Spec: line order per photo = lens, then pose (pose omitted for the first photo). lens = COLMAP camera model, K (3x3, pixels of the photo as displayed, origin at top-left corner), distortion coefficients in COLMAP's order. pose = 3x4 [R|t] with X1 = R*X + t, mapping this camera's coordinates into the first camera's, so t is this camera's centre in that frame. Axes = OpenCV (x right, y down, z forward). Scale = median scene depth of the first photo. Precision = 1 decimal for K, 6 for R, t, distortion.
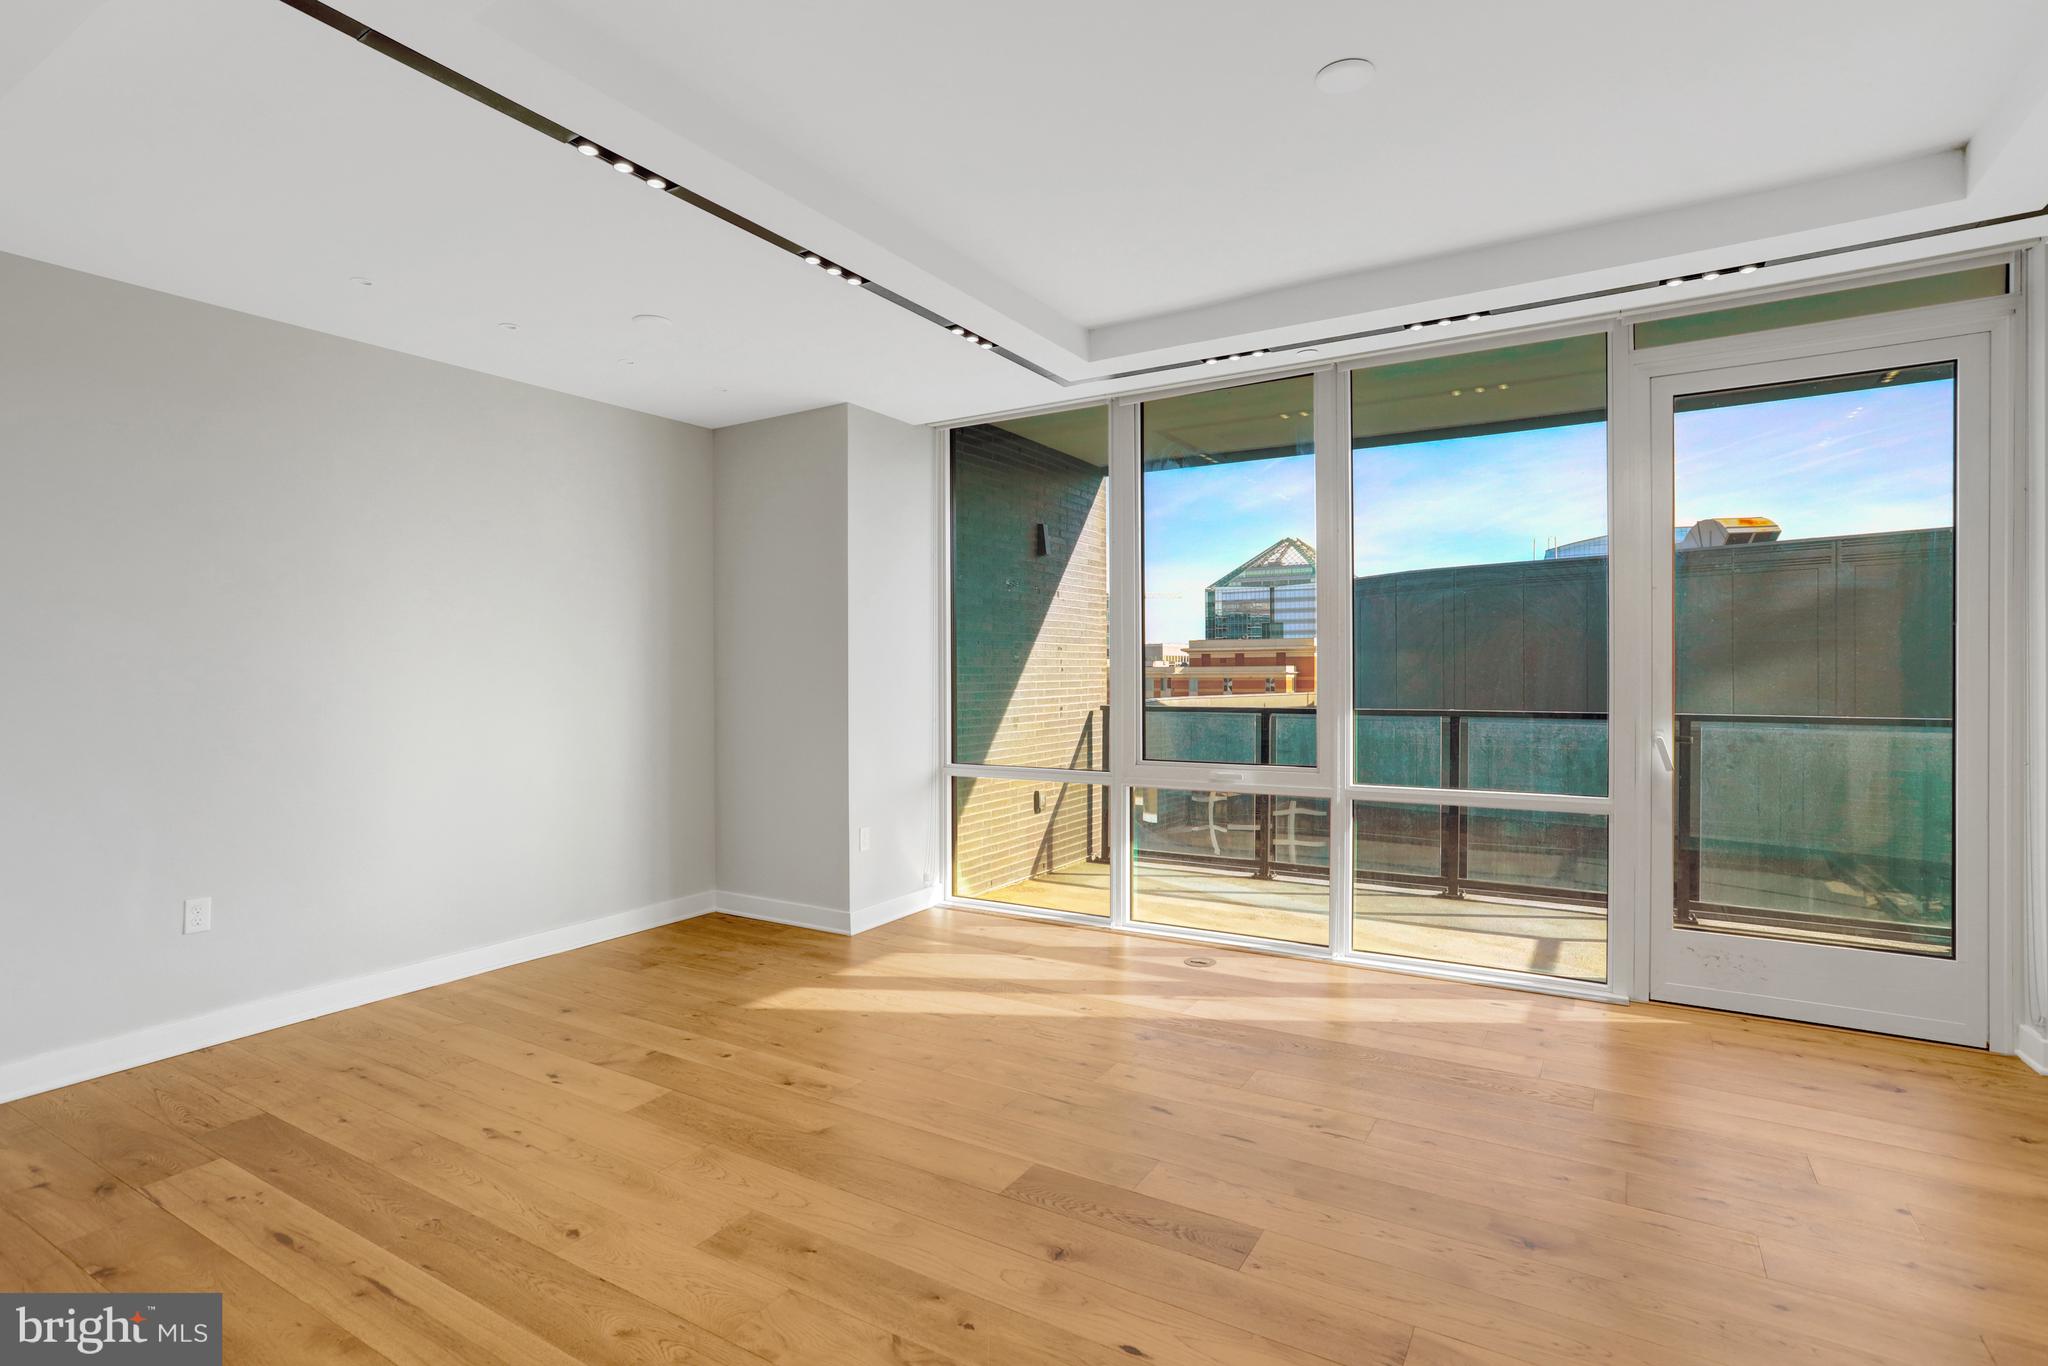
lens RADIAL K [[997.9, 0, 1024.1], [0, 997.9, 678.7], [0, 0, 1]] dist [-0.052347, 0.036603]
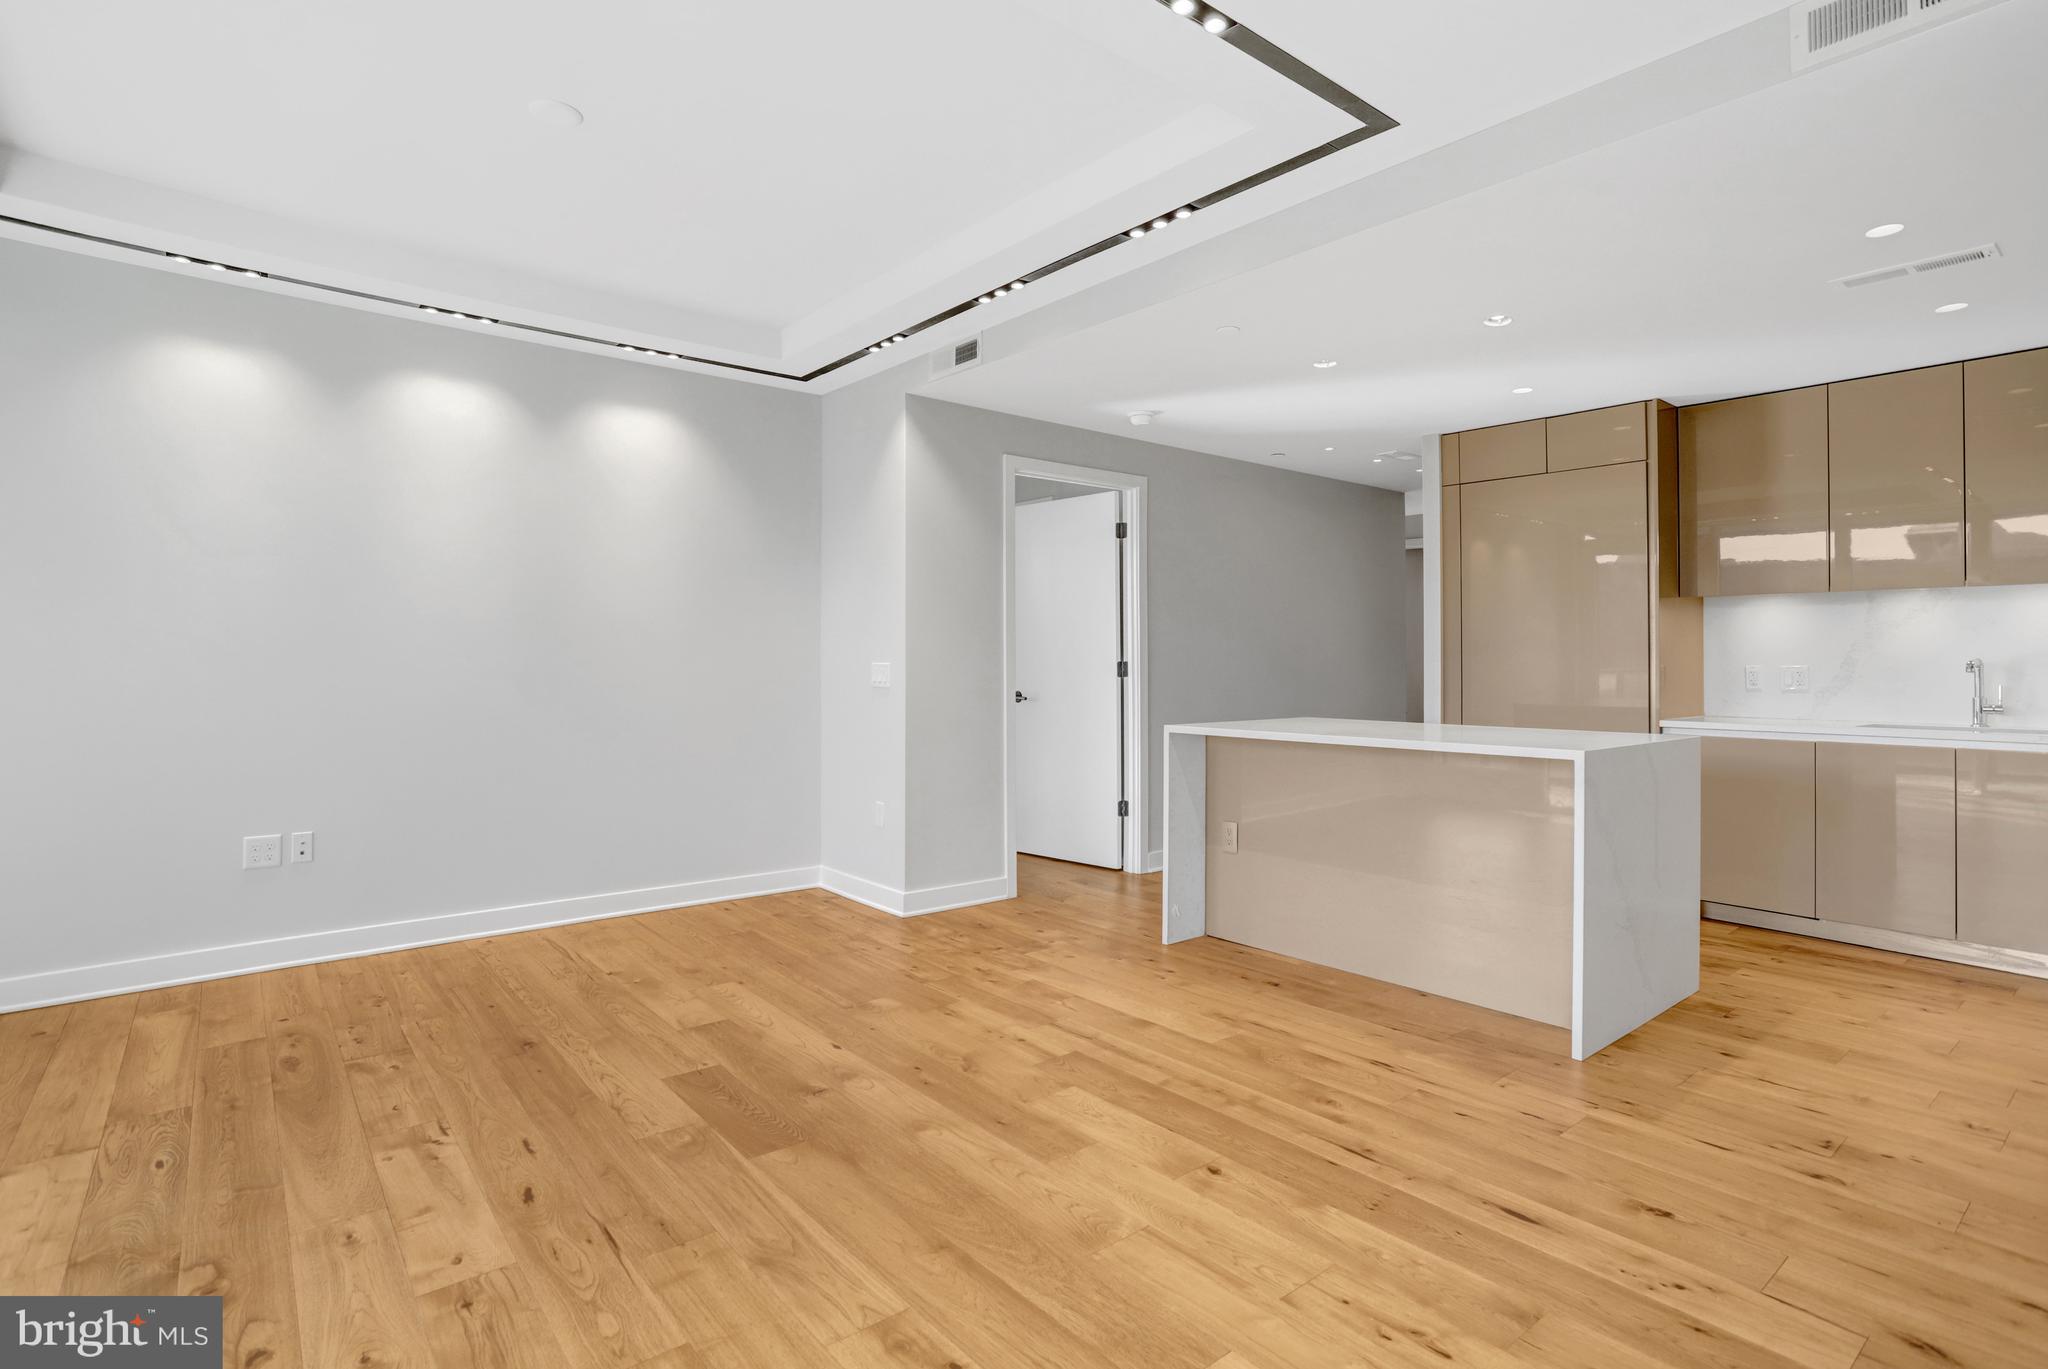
lens RADIAL K [[1037.4, 0, 1025.4], [0, 1037.4, 659.6], [0, 0, 1]] dist [-0.059161, 0.031845]
pose [[-0.942726, 0.009809, 0.333425, -0.370650], [0.011760, 0.999924, 0.003832, 0.014516], [-0.333362, 0.007534, -0.942769, 1.206776]]
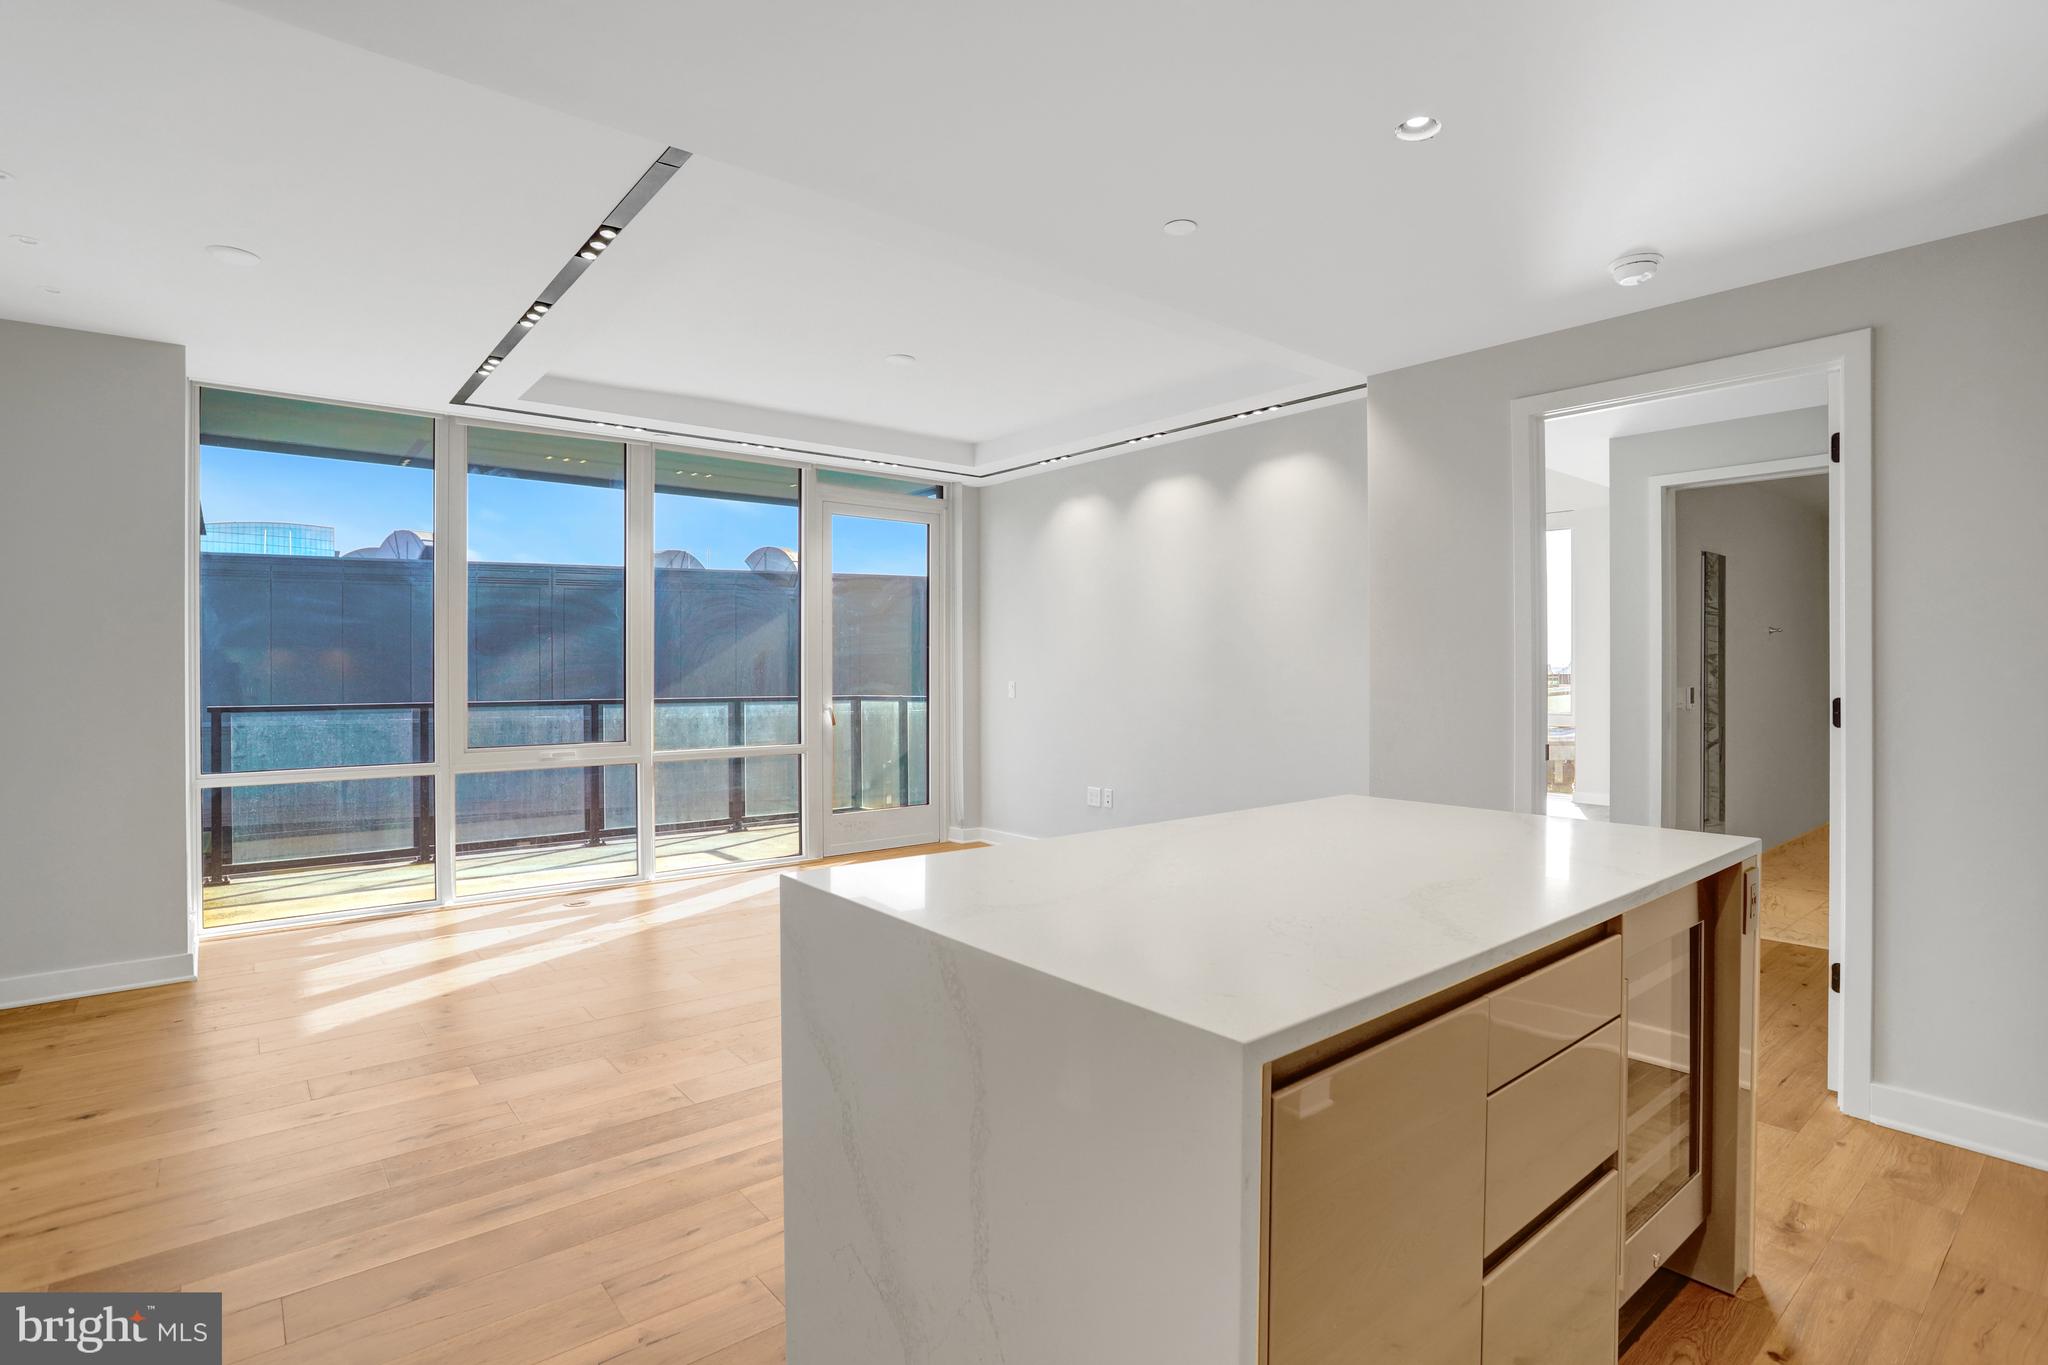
lens RADIAL K [[1006.0, 0, 1024.0], [0, 1006.0, 682.5], [0, 0, 1]] dist [-0.057169, 0.027148]
pose [[0.328408, -0.008841, 0.944495, -0.898276], [0.005517, 0.999957, 0.007442, 0.005428], [-0.944520, 0.002767, 0.328442, 0.077674]]
